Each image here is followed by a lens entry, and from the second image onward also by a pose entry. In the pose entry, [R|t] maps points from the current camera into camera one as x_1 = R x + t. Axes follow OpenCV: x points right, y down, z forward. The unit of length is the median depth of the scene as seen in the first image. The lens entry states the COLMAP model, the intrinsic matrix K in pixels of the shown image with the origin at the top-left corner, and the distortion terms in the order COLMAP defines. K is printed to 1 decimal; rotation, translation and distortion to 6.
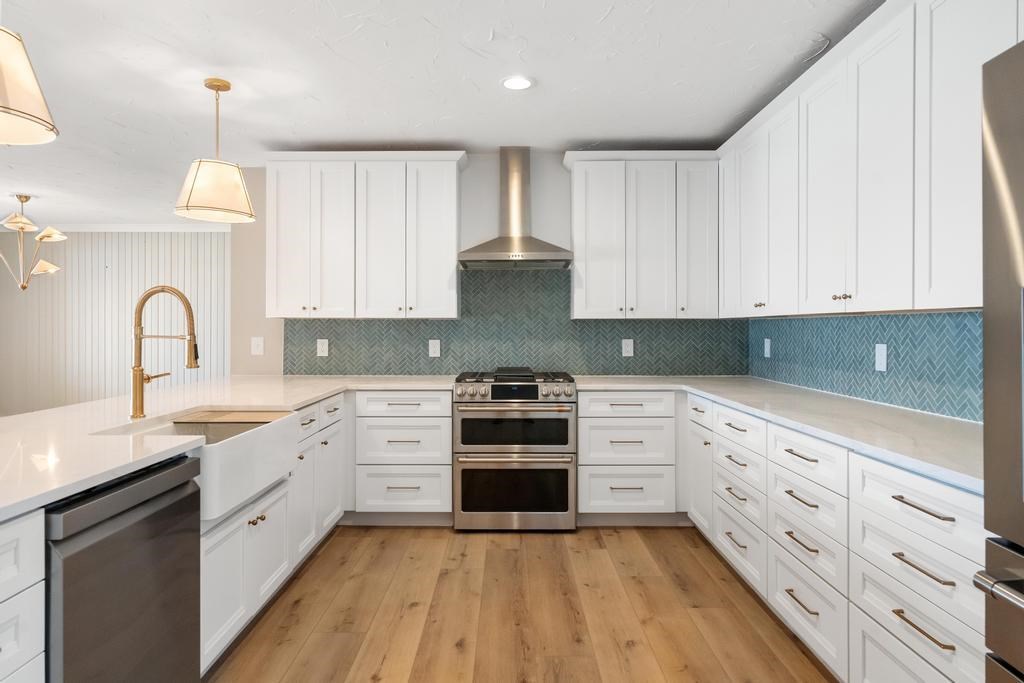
lens RADIAL K [[601.3, 0, 505.2], [0, 601.3, 327.4], [0, 0, 1]] dist [0.000240, -0.000027]
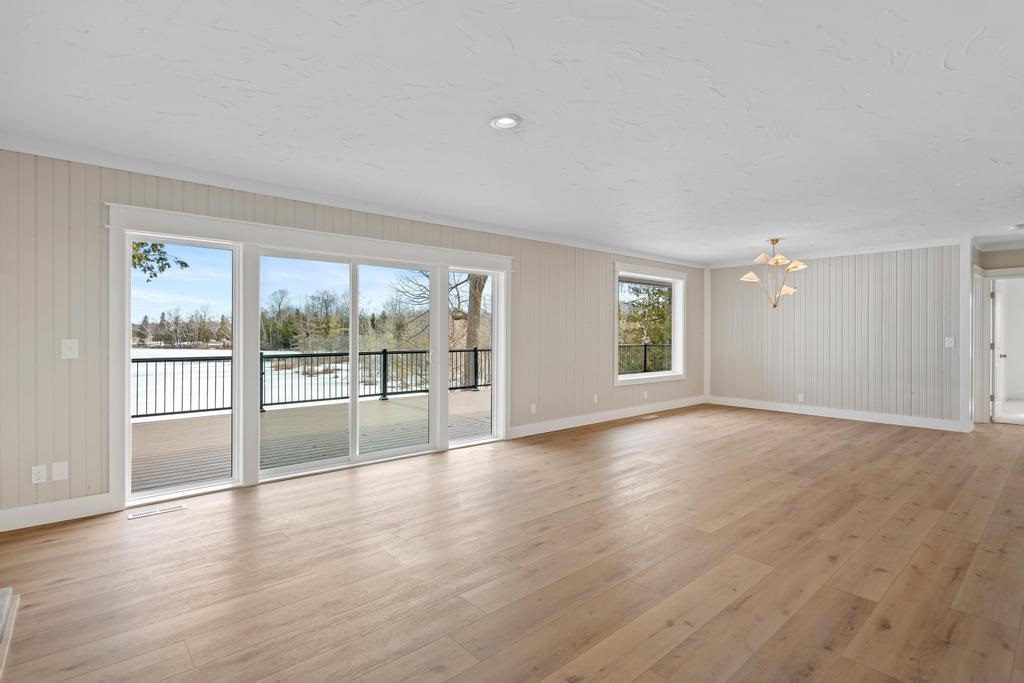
lens RADIAL K [[501.6, 0, 512.9], [0, 501.6, 334.0], [0, 0, 1]] dist [-0.002658, 0.000618]
pose [[0.672114, -0.000963, -0.740447, -0.510725], [0.001386, 0.999999, -0.000042, -0.004725], [0.740446, -0.000998, 0.672115, -0.304356]]
